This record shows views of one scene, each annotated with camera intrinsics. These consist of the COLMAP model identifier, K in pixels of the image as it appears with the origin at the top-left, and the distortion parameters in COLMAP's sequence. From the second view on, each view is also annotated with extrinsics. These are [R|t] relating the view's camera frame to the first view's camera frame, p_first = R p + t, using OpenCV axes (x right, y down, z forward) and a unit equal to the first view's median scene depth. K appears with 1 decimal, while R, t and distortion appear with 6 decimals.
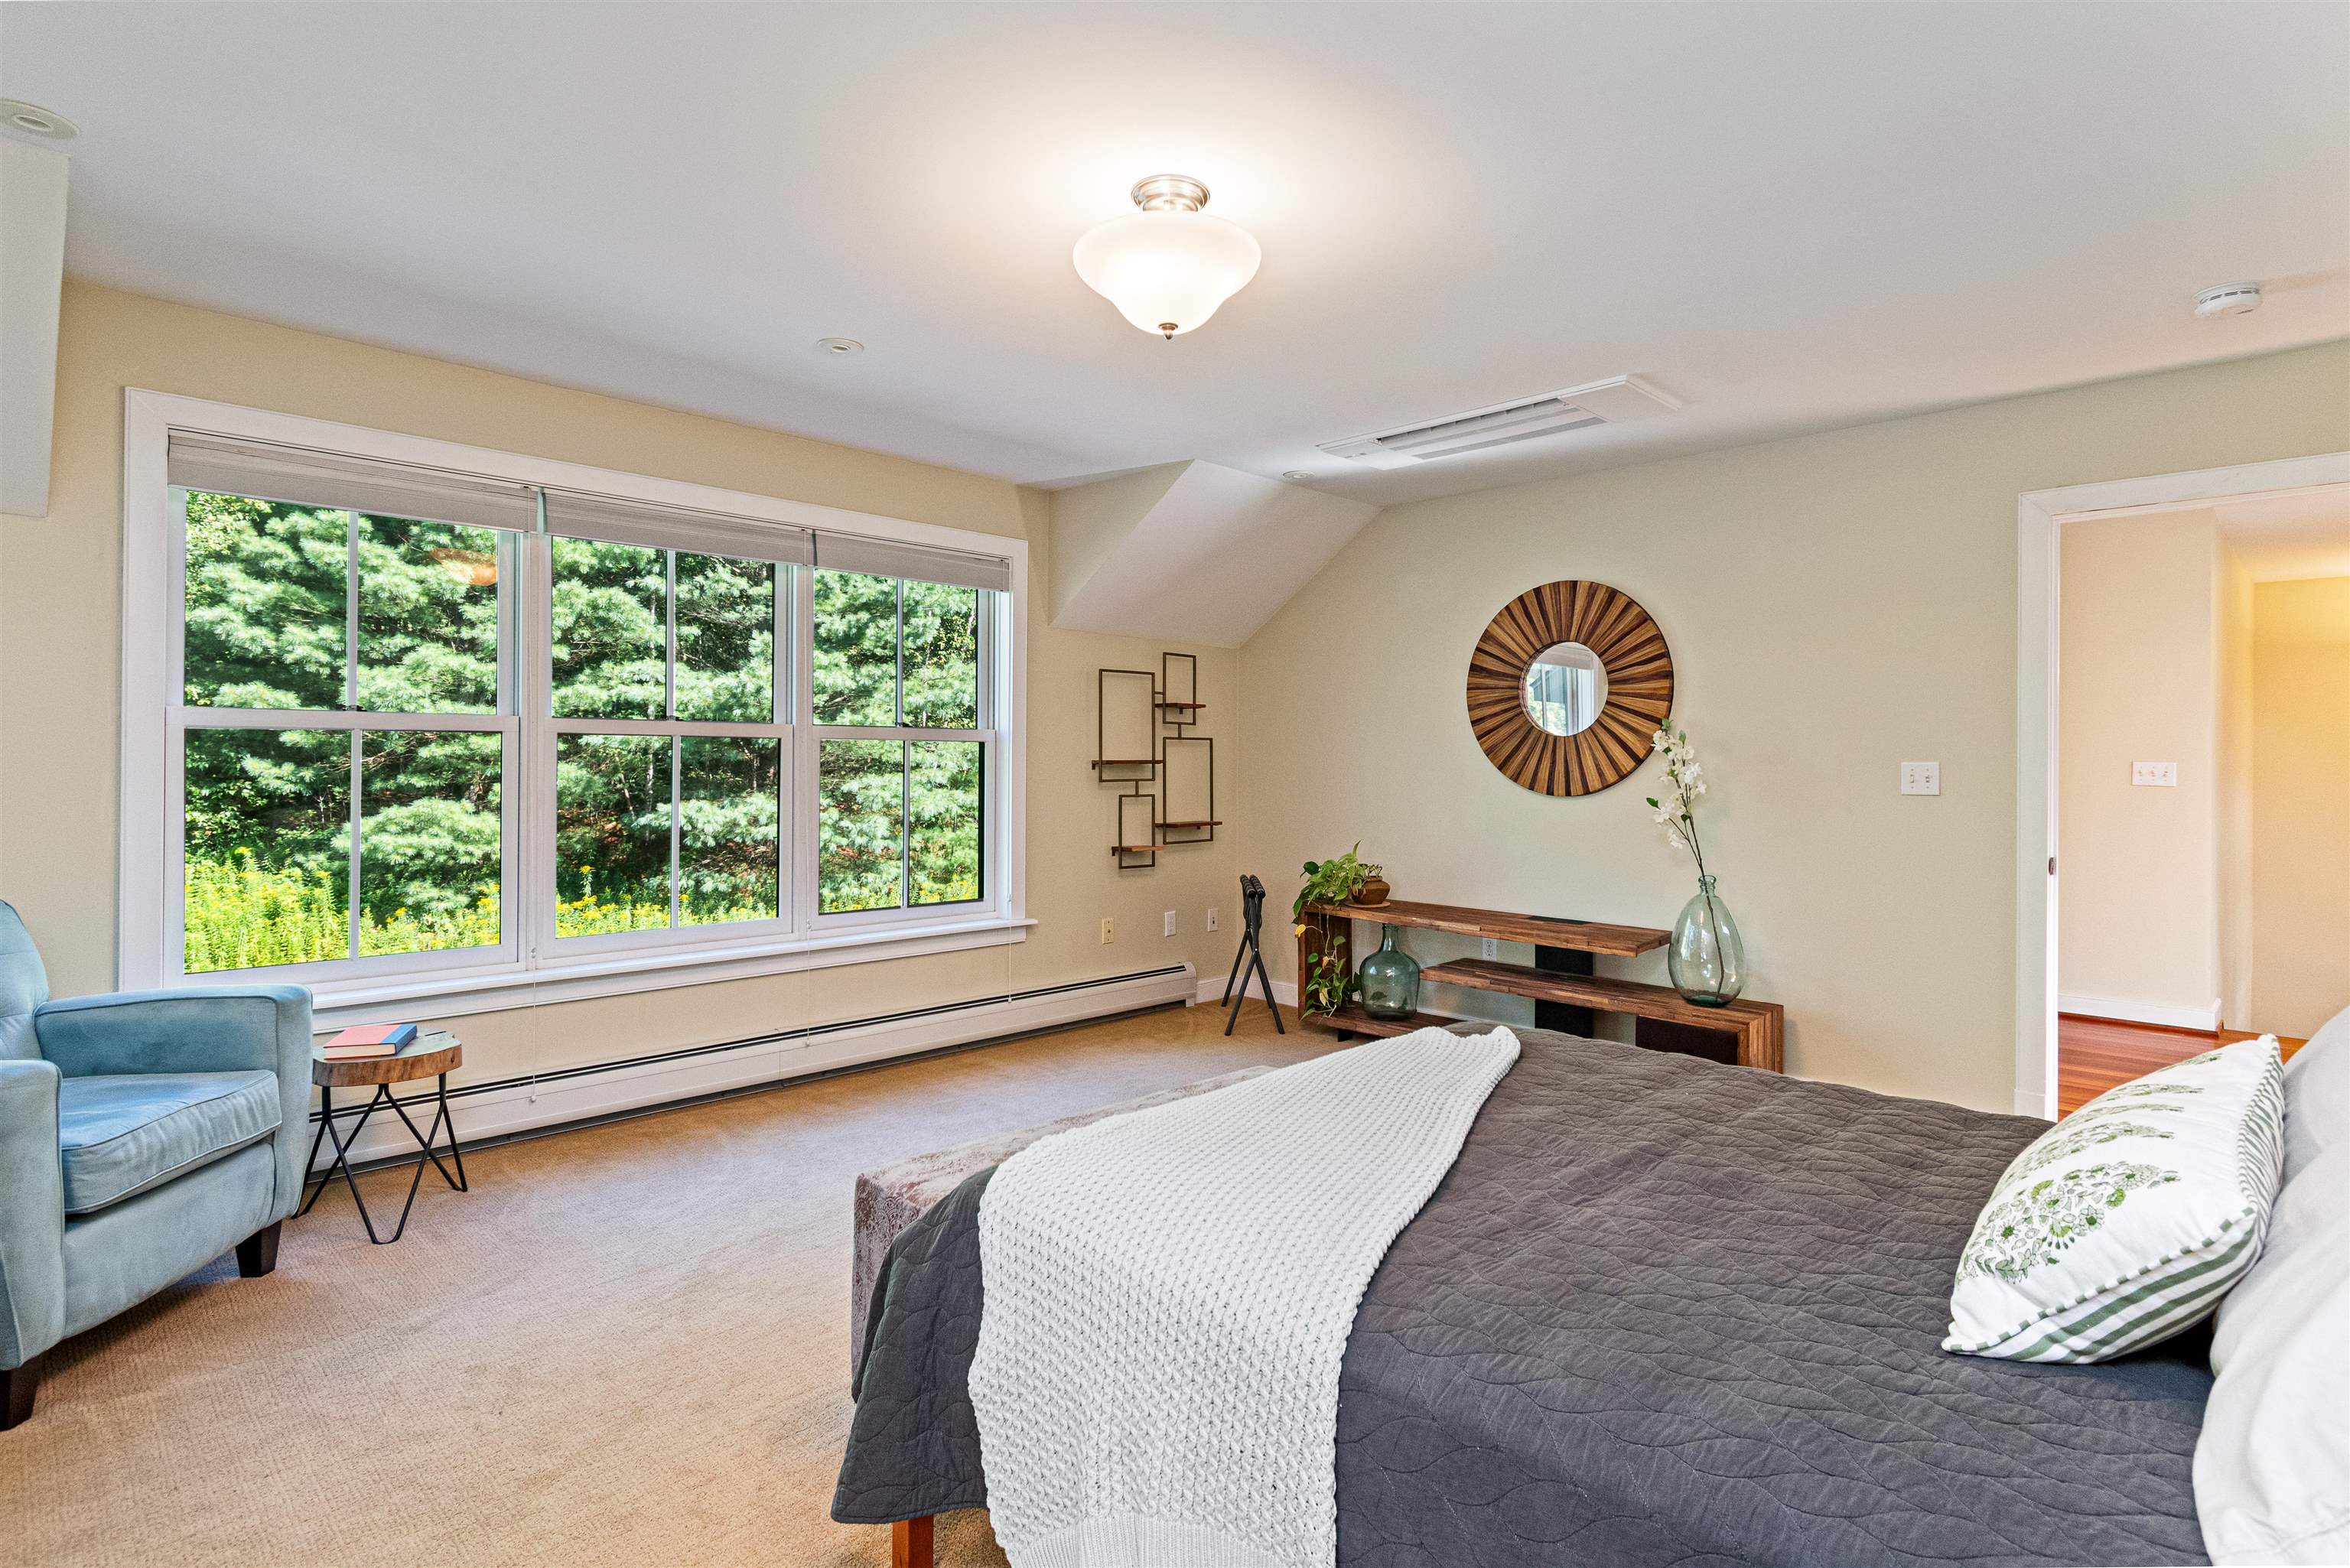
lens RADIAL K [[1176.6, 0, 1178.4], [0, 1176.6, 776.5], [0, 0, 1]] dist [-0.002314, -0.000086]
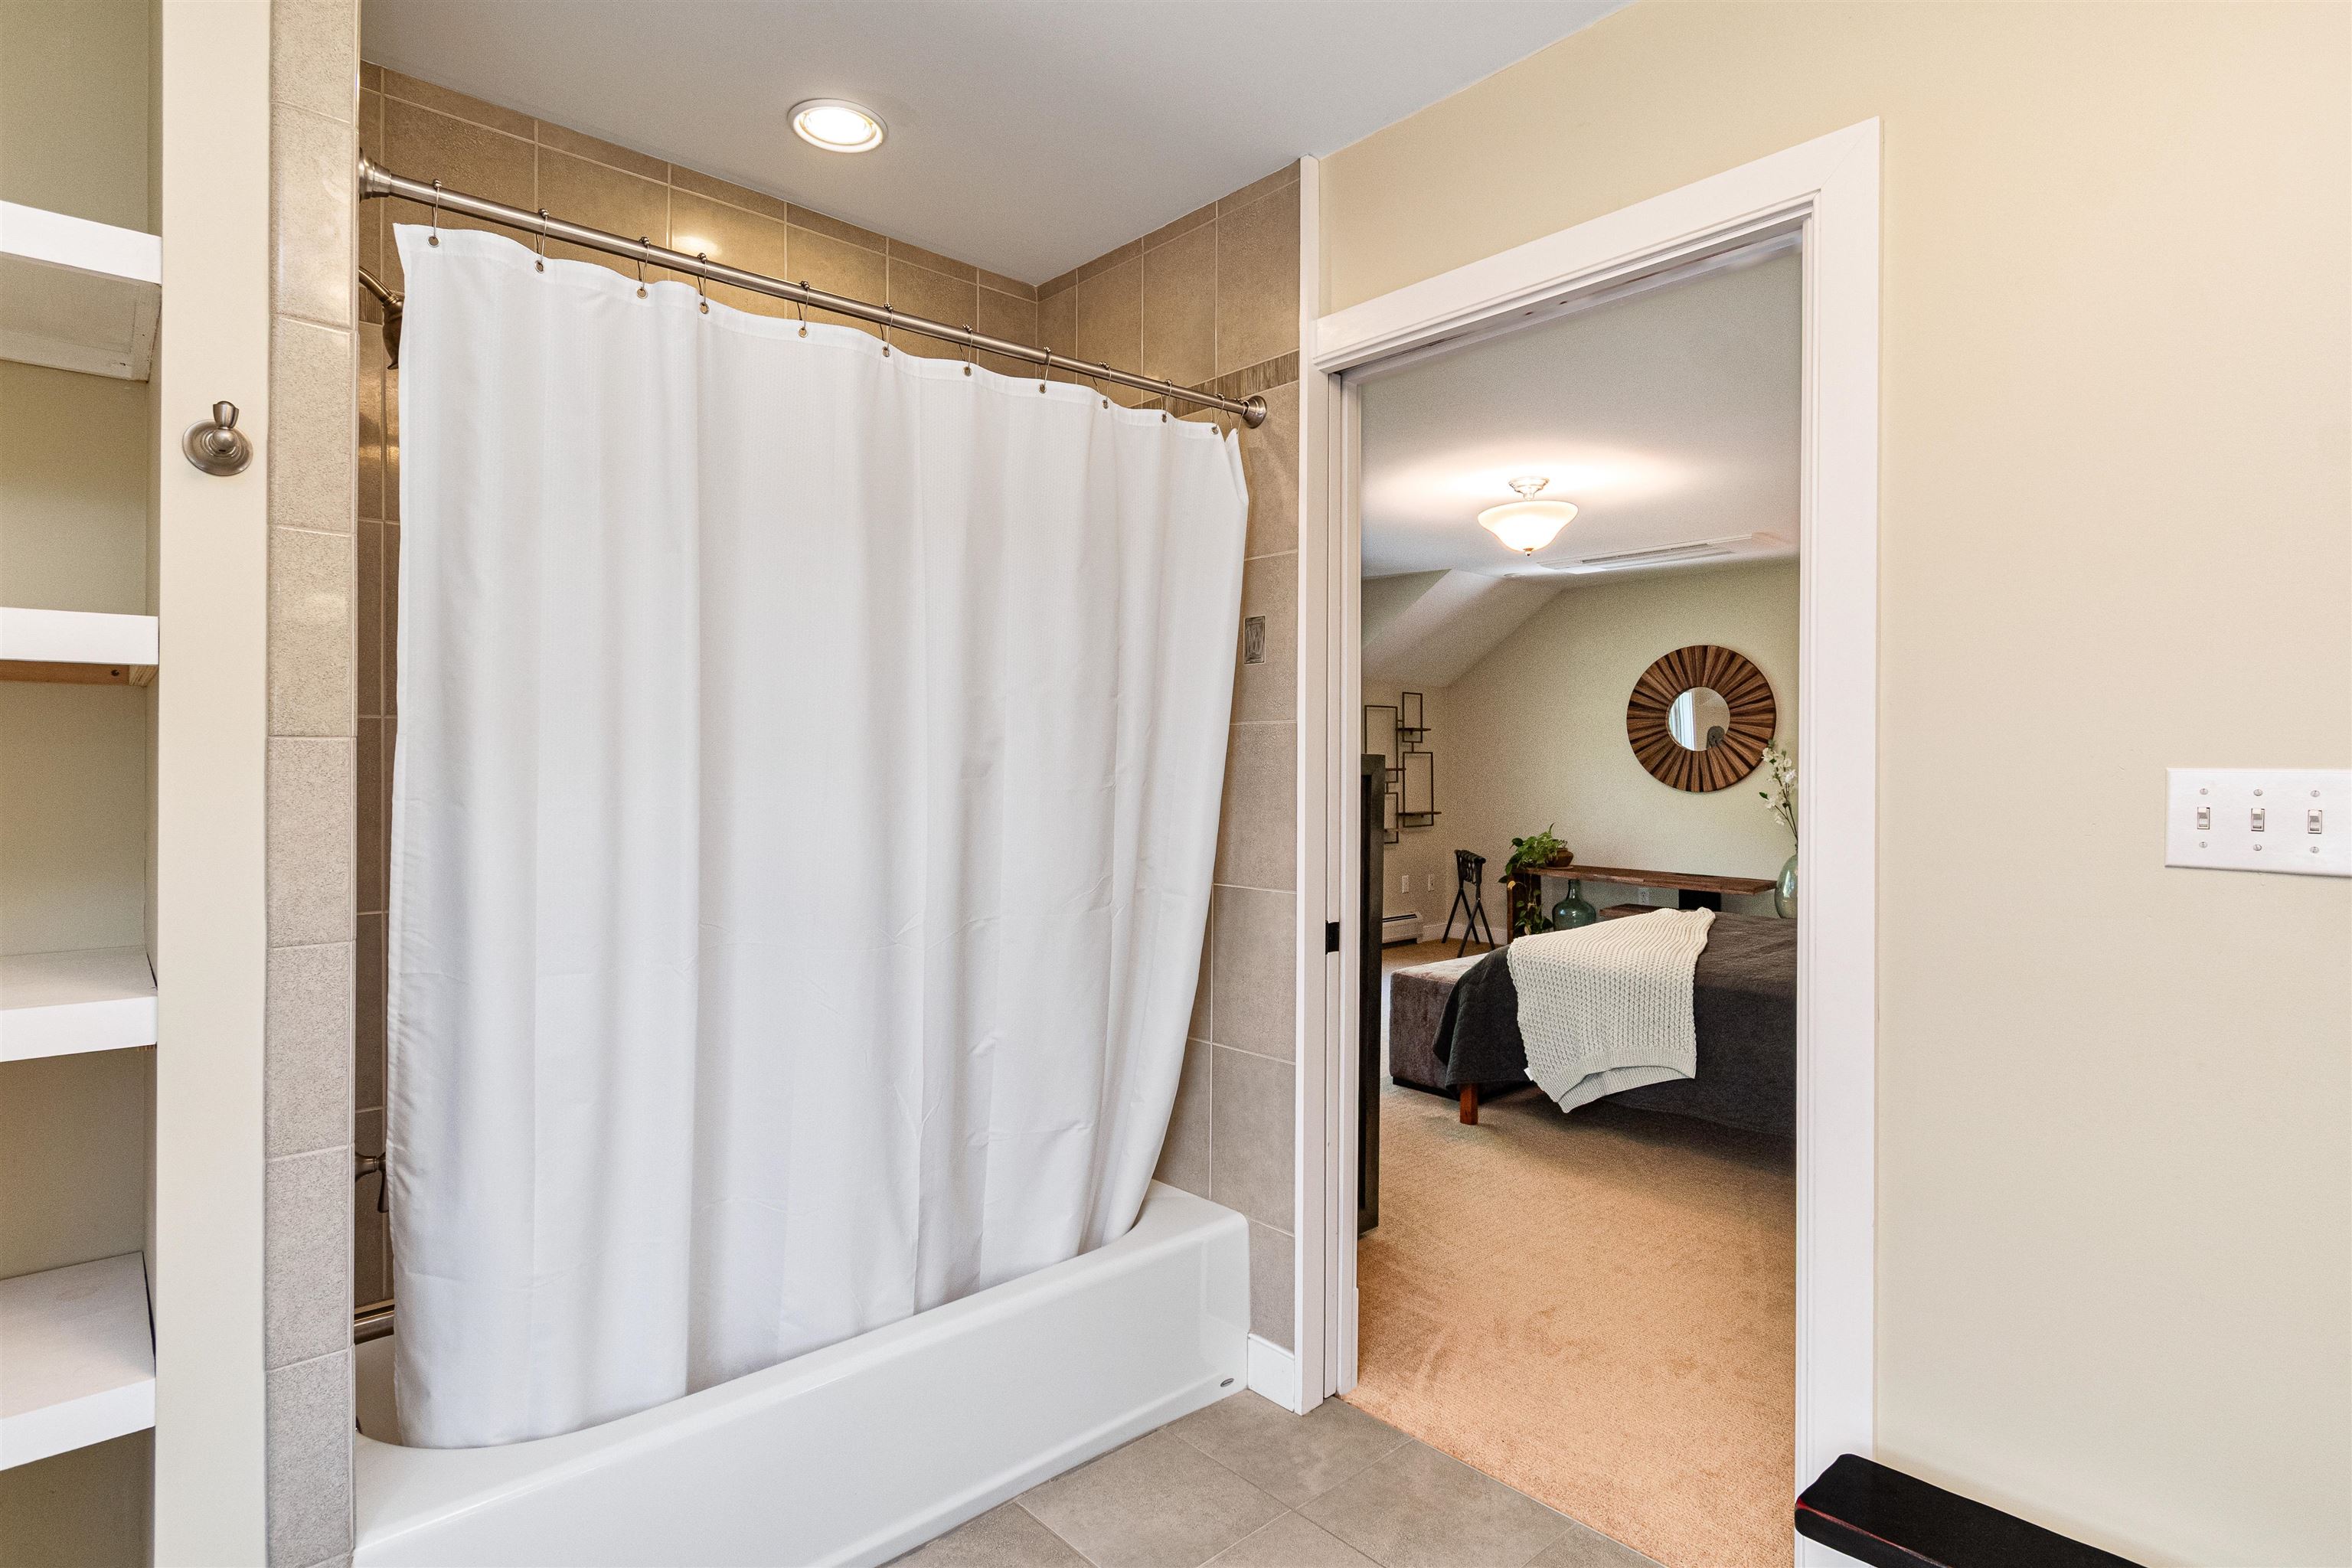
lens RADIAL K [[1182.2, 0, 1176.0], [0, 1182.2, 784.0], [0, 0, 1]] dist [0.002530, 0.000208]
pose [[0.998966, -0.003659, -0.045315, -0.245663], [0.003826, 0.999986, 0.003590, -0.001010], [0.045301, -0.003760, 0.998966, -0.483051]]
